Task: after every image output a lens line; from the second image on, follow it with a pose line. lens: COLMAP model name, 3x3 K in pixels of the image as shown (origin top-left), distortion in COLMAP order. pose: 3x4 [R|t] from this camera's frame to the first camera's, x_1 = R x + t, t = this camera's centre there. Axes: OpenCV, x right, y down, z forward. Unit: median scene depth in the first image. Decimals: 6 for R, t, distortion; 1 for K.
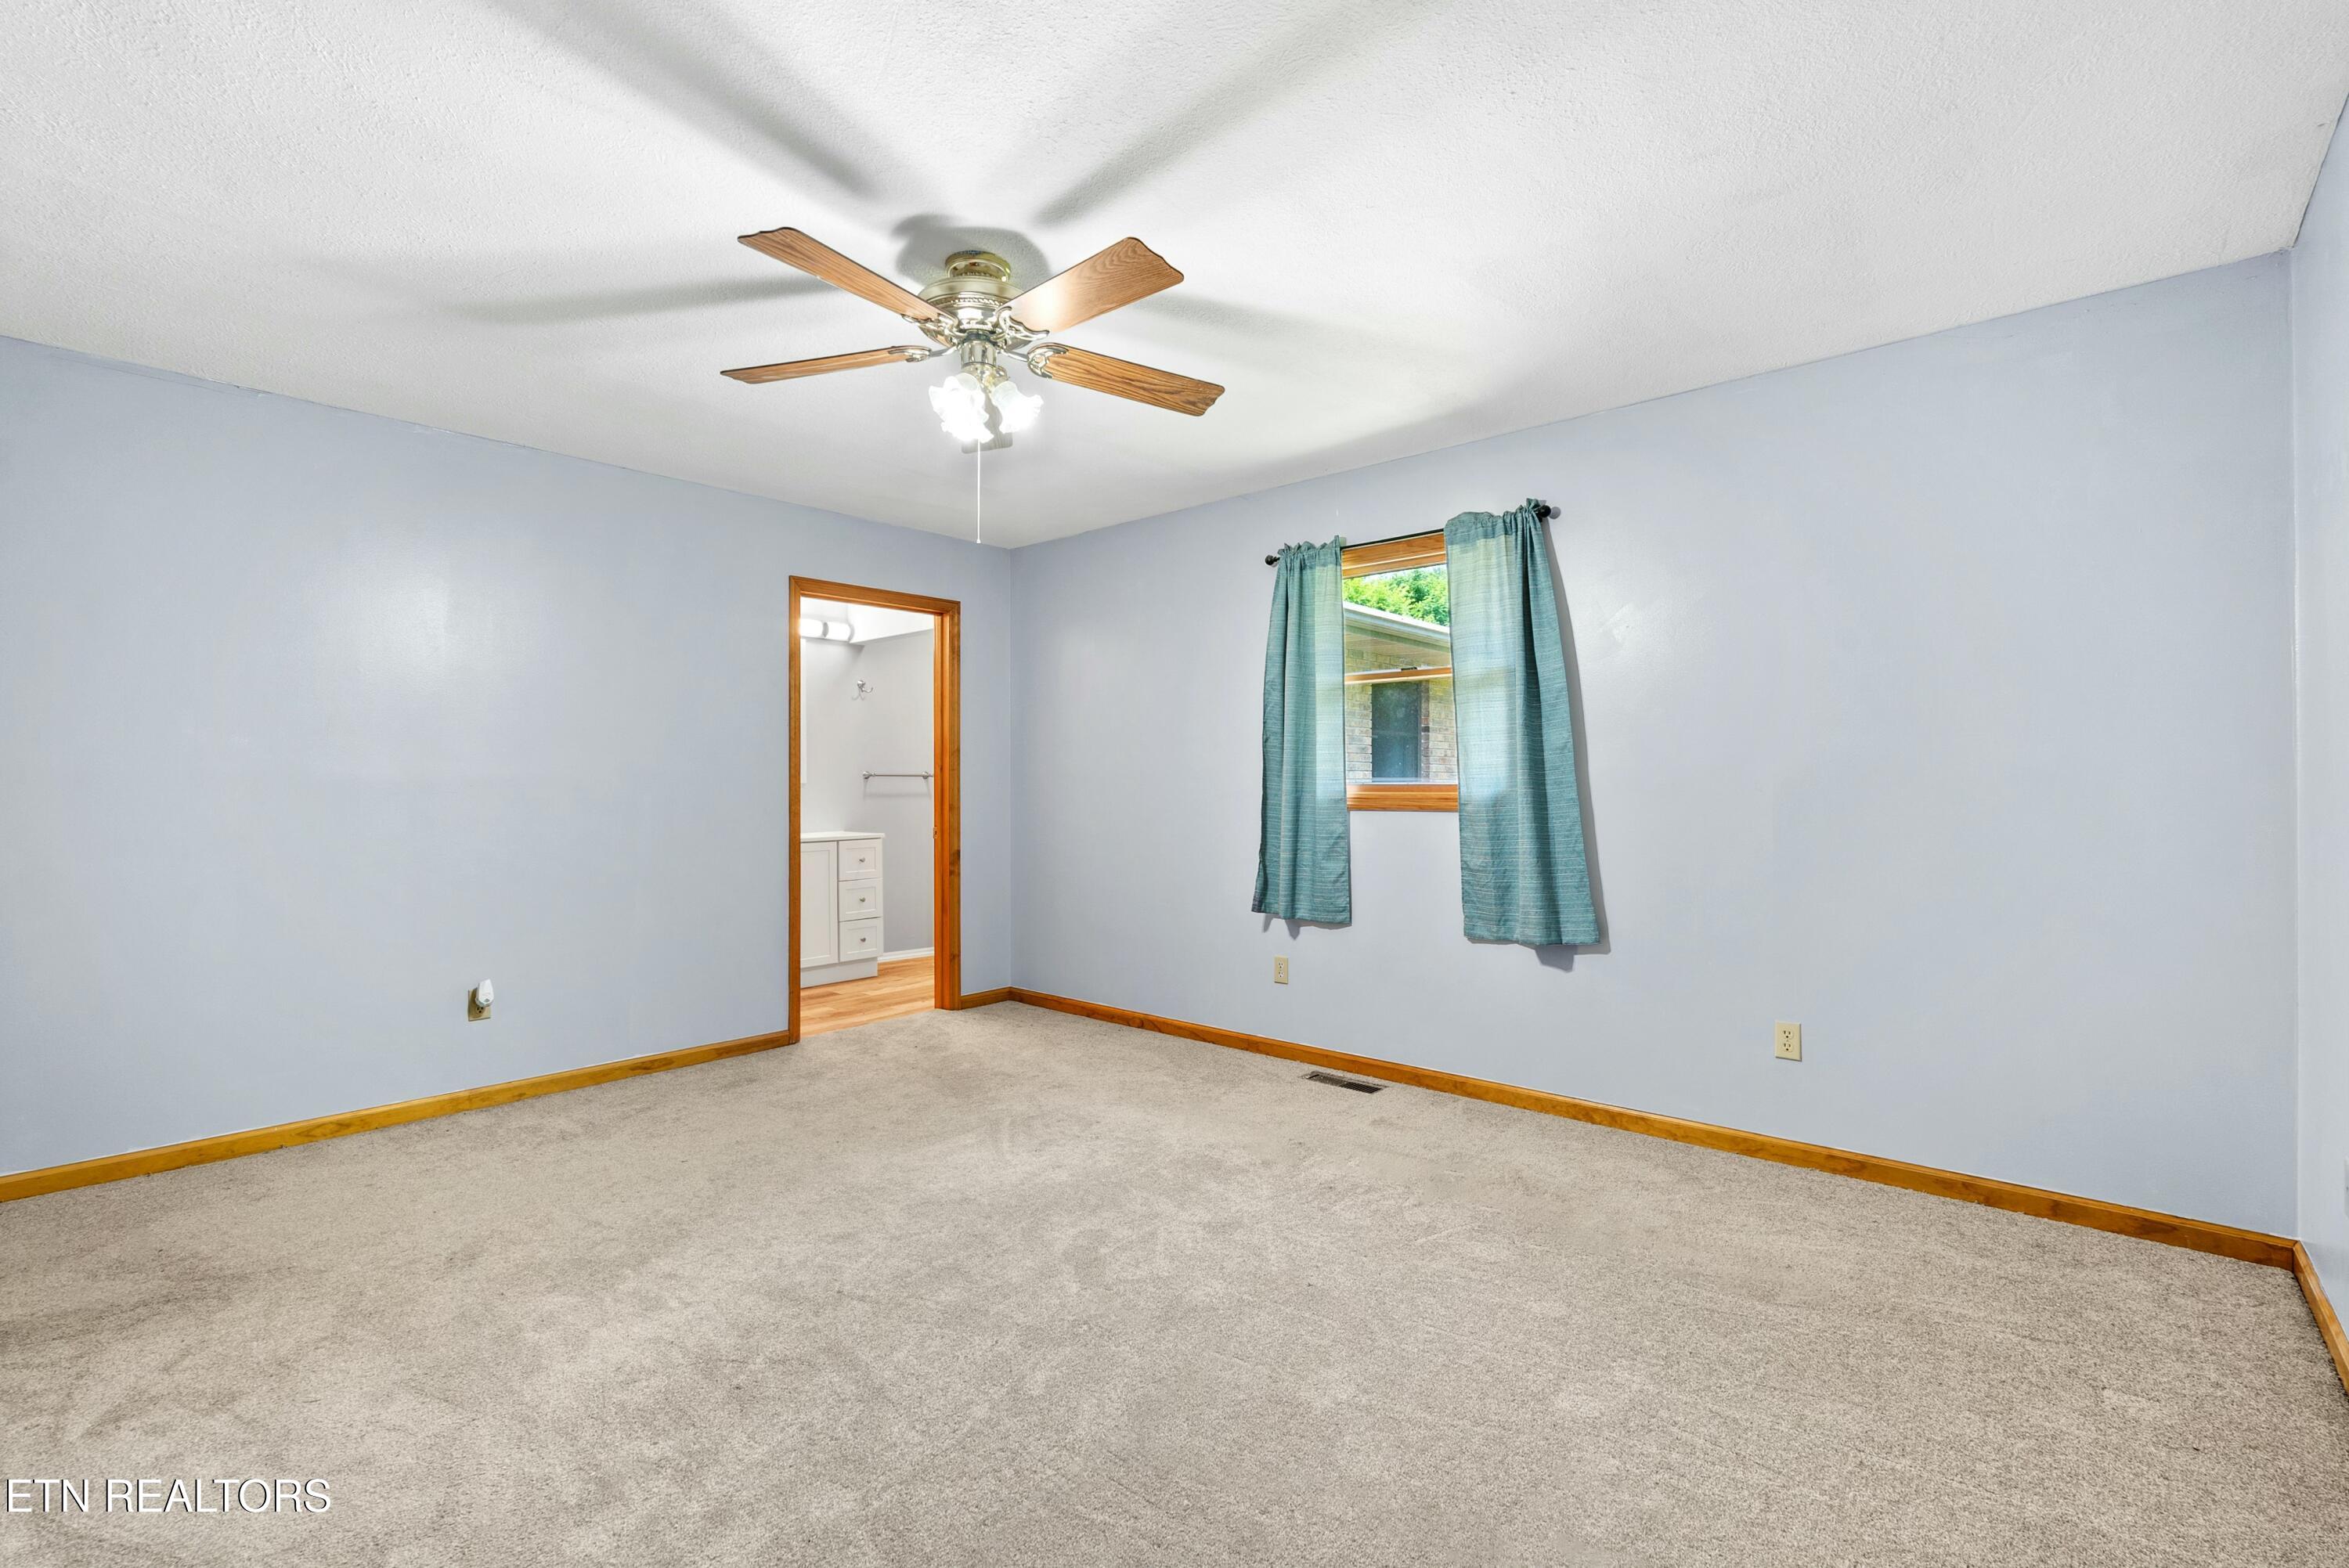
lens RADIAL K [[1038.6, 0, 1180.3], [0, 1038.6, 780.7], [0, 0, 1]] dist [-0.008215, -0.000142]
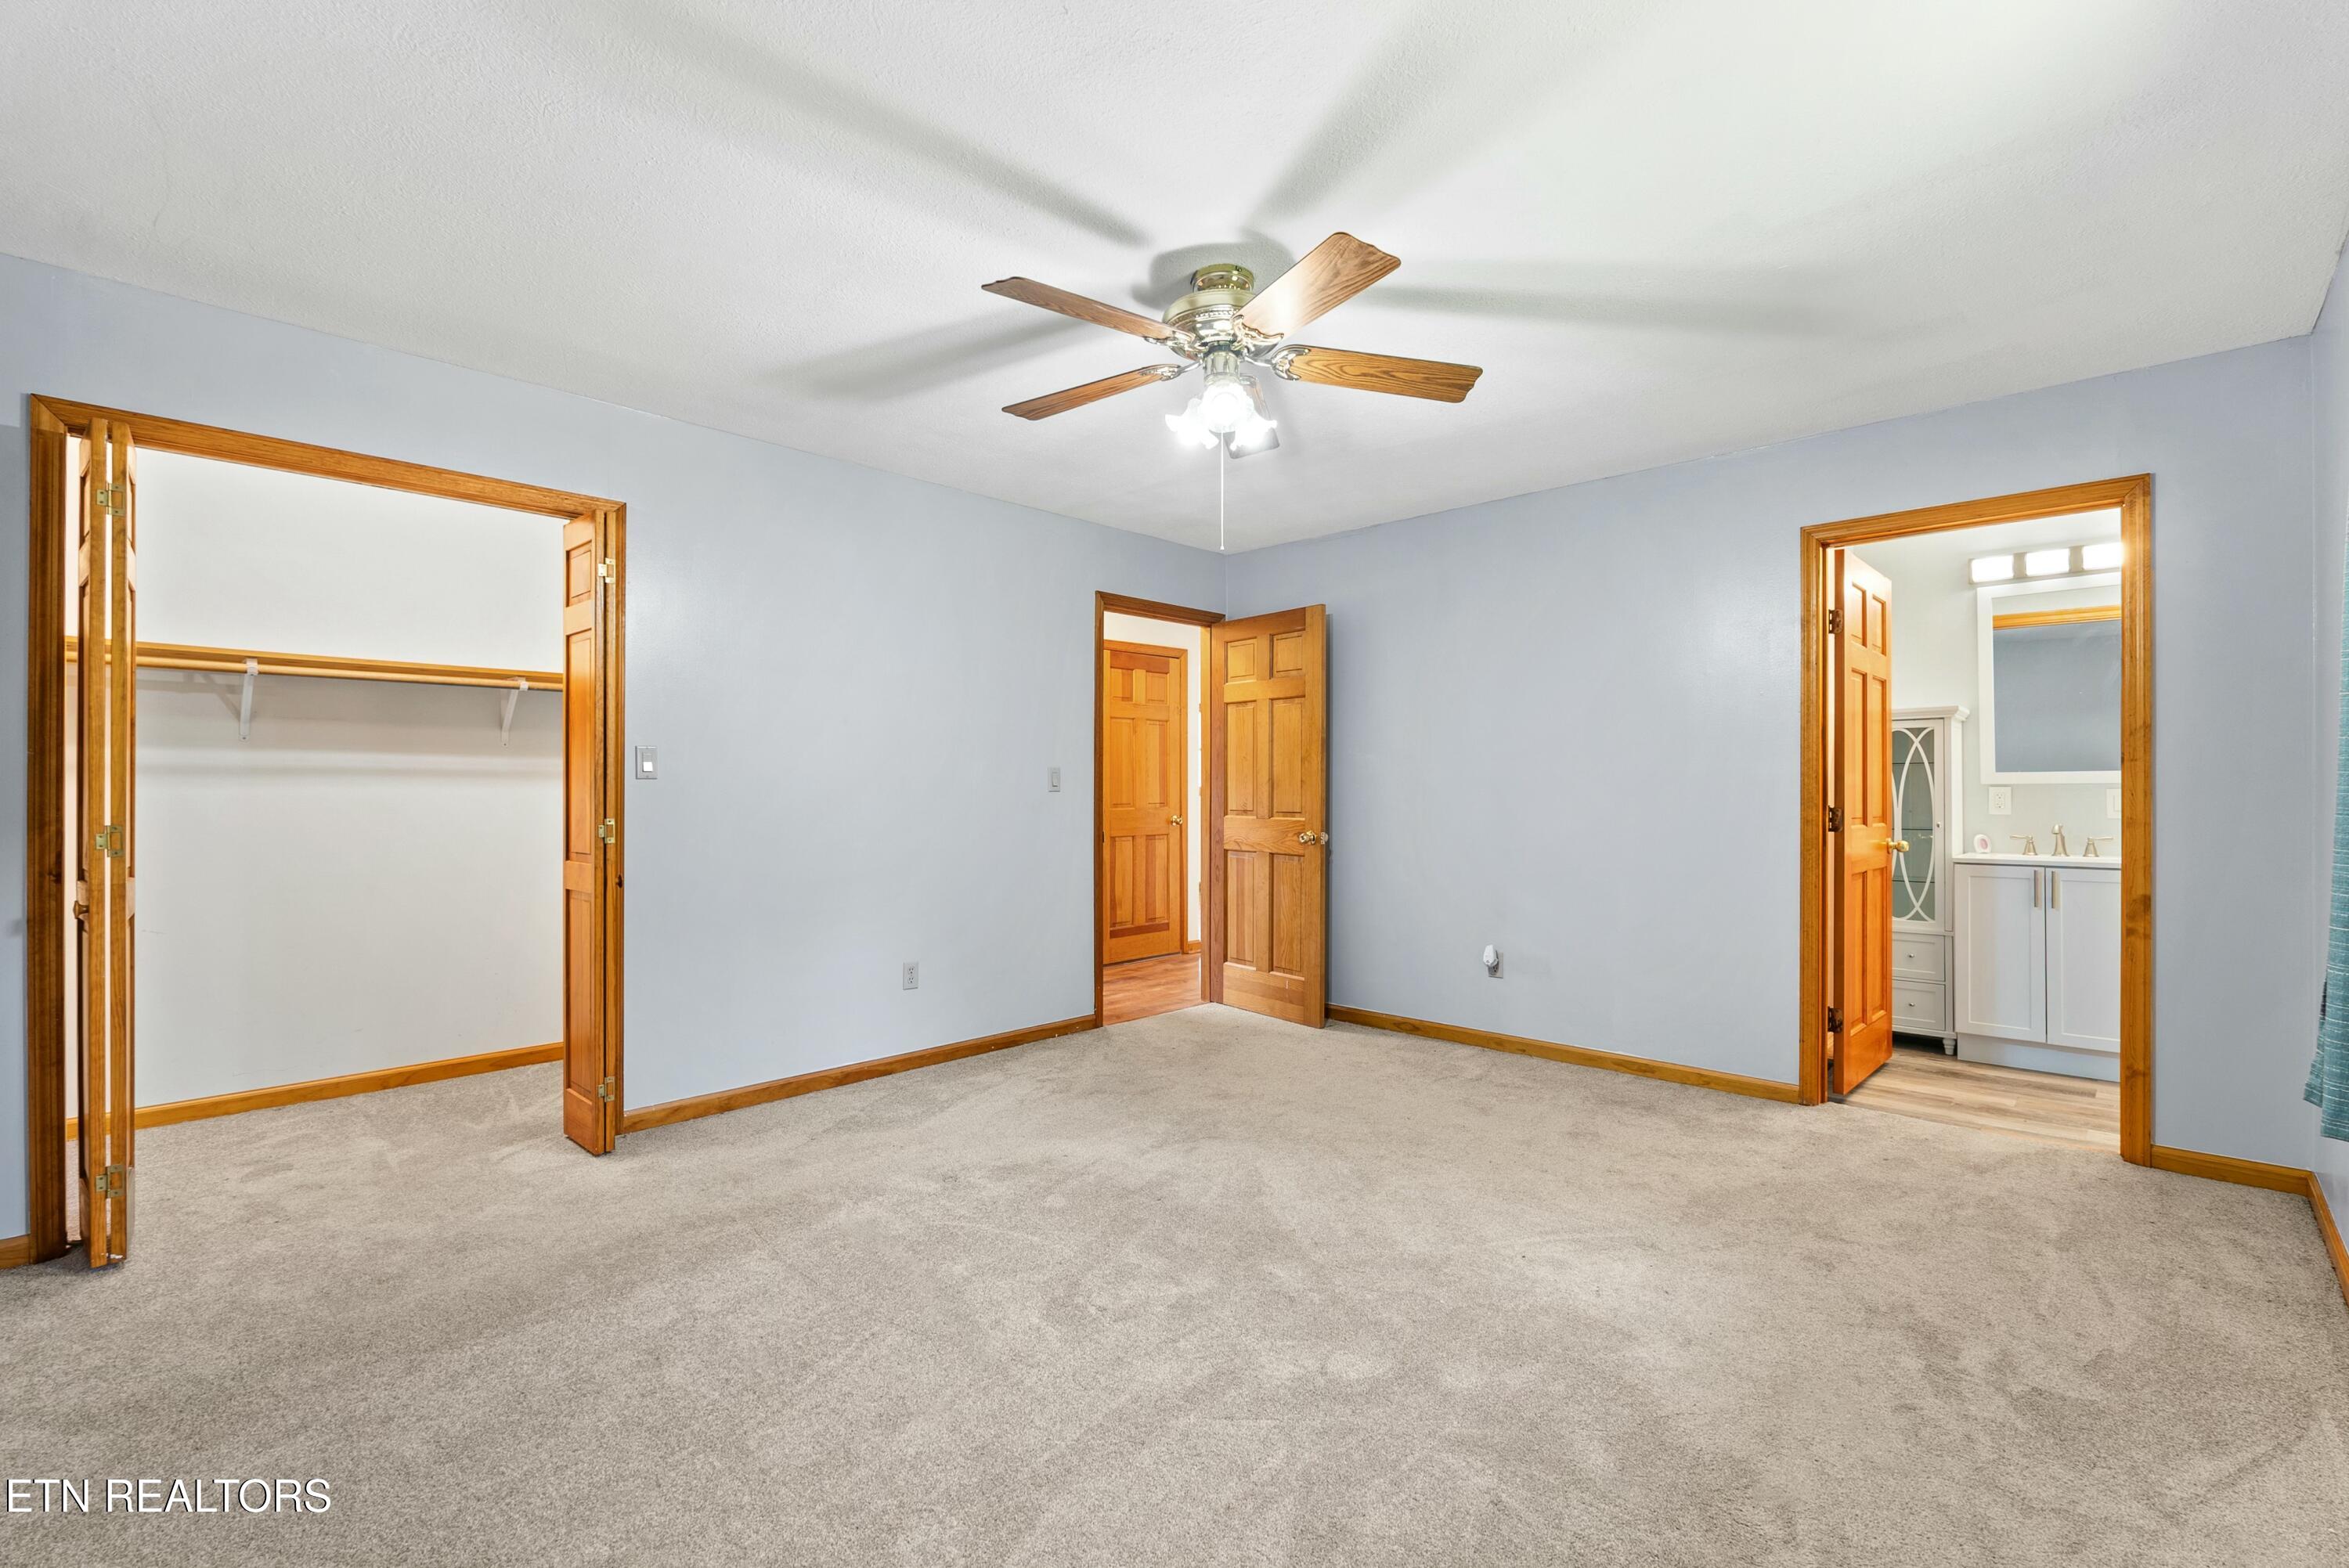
lens RADIAL K [[1037.7, 0, 1174.5], [0, 1037.7, 784.0], [0, 0, 1]] dist [-0.002225, -0.000359]
pose [[-0.025021, 0.008889, -0.999647, 0.805571], [-0.002497, 0.999957, 0.008954, -0.008039], [0.999684, 0.002720, -0.024998, 0.953217]]
